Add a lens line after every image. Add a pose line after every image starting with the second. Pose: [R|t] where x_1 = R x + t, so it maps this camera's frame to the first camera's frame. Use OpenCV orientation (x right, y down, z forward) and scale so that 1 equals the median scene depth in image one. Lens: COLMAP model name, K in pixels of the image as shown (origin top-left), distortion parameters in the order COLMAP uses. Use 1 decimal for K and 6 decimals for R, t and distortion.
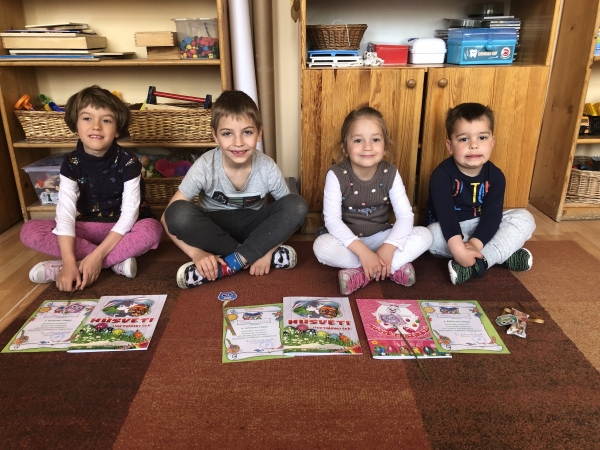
lens RADIAL K [[494.2, 0, 301.7], [0, 494.2, 225.4], [0, 0, 1]] dist [0.019074, -0.007935]
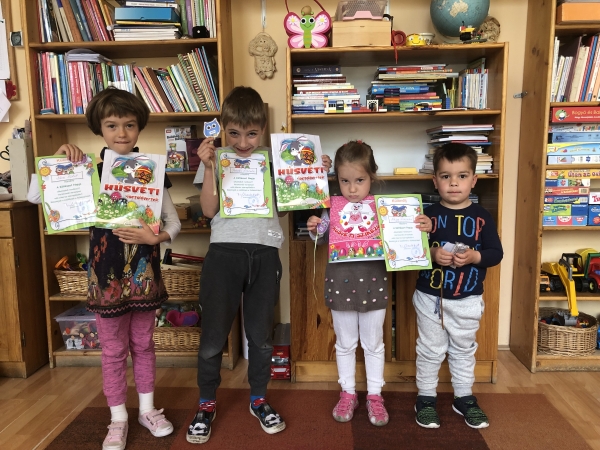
lens RADIAL K [[494.2, 0, 297.8], [0, 494.2, 223.9], [0, 0, 1]] dist [0.019074, -0.007935]
pose [[0.997838, -0.005360, -0.065501, 0.085603], [-0.010641, 0.970341, -0.241506, -0.055091], [0.064852, 0.241681, 0.968186, -0.143427]]
